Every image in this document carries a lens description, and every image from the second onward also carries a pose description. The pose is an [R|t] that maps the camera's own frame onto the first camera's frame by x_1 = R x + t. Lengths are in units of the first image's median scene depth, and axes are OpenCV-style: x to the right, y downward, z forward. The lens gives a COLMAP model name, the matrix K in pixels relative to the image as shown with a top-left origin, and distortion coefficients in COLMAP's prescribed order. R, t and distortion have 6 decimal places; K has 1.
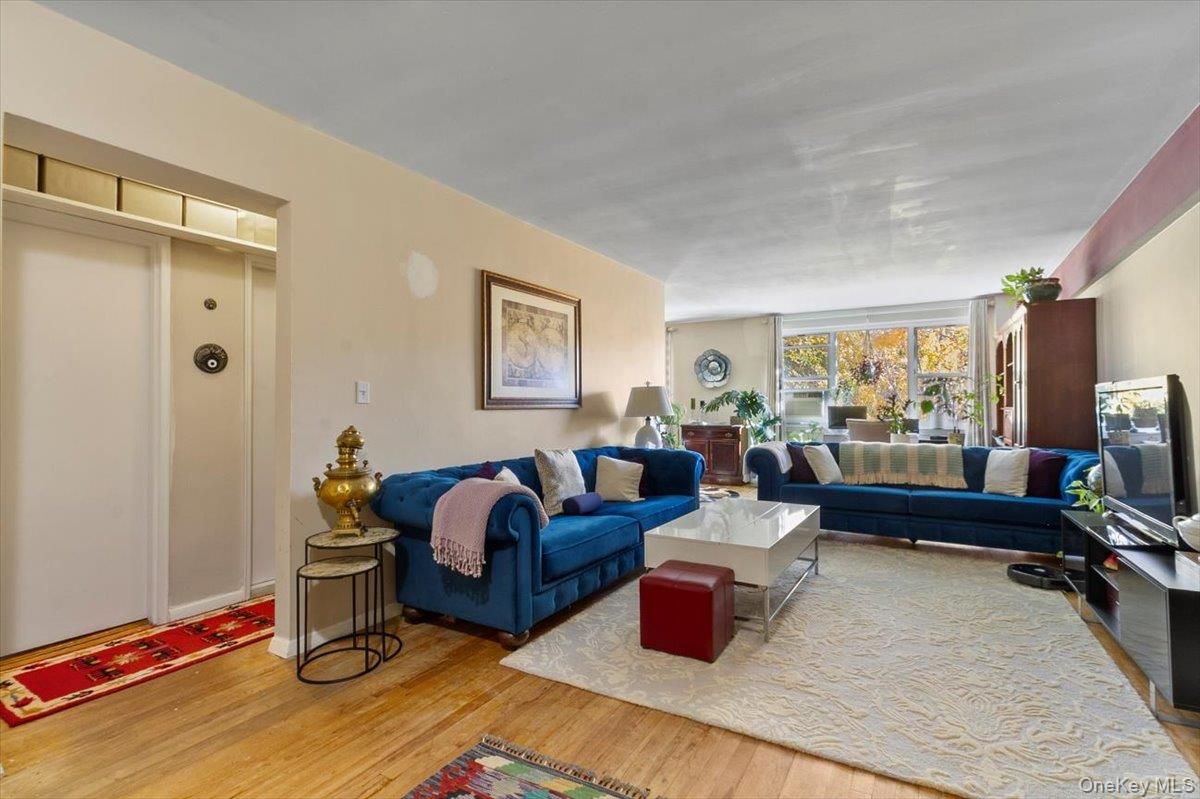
lens RADIAL K [[568.8, 0, 604.7], [0, 568.8, 399.0], [0, 0, 1]] dist [0.006094, 0.000892]
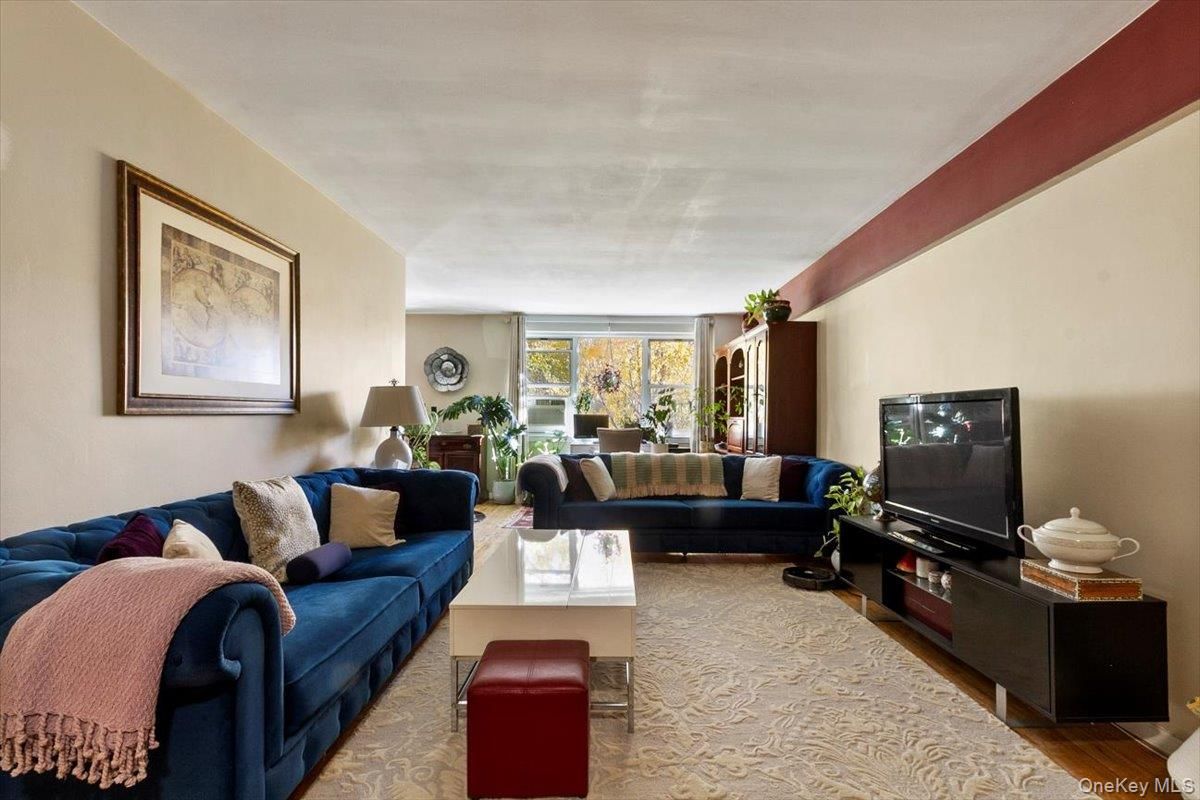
lens RADIAL K [[568.8, 0, 609.1], [0, 568.8, 418.9], [0, 0, 1]] dist [0.006094, 0.000892]
pose [[0.859564, 0.006095, 0.510991, -0.089698], [-0.017470, 0.999695, 0.017464, 0.004434], [-0.510729, -0.023938, 0.859409, 0.279620]]
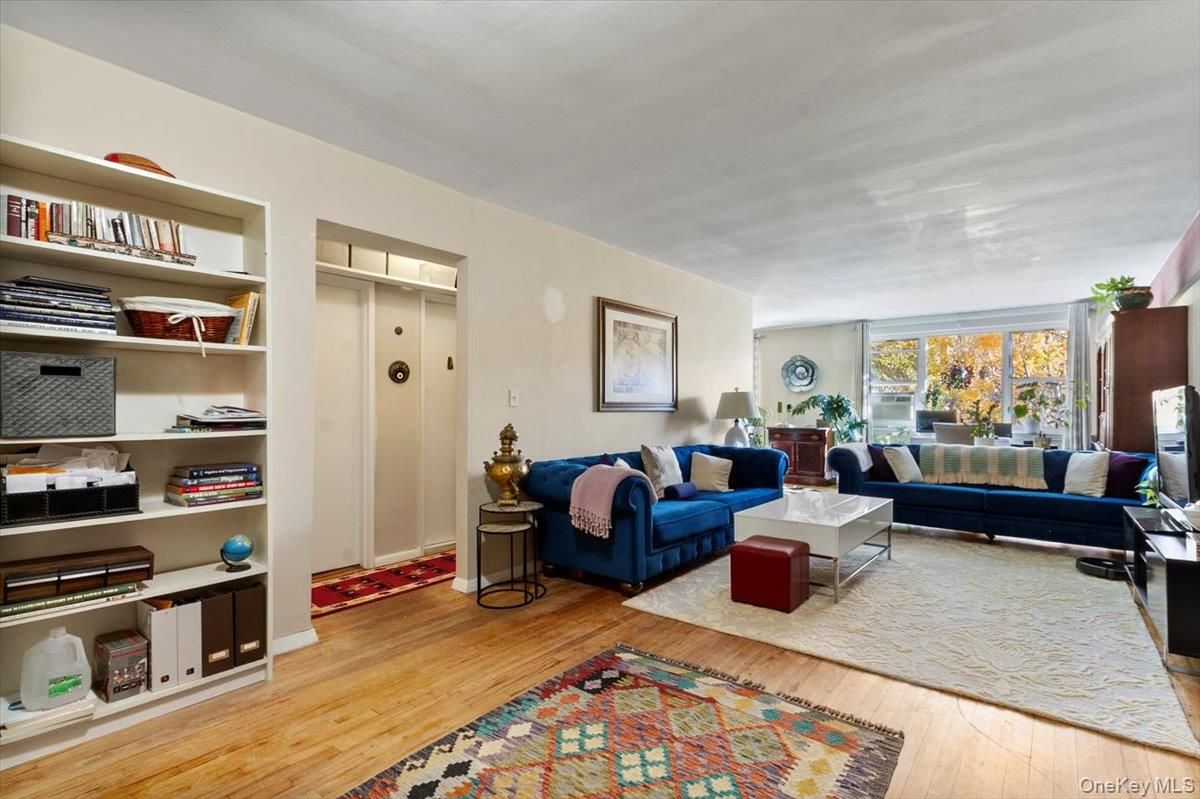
lens RADIAL K [[568.8, 0, 602.1], [0, 568.8, 409.2], [0, 0, 1]] dist [0.006094, 0.000892]
pose [[0.988254, 0.004937, -0.152741, -0.020735], [-0.002787, 0.999894, 0.014288, -0.004432], [0.152795, -0.013694, 0.988163, -0.204470]]
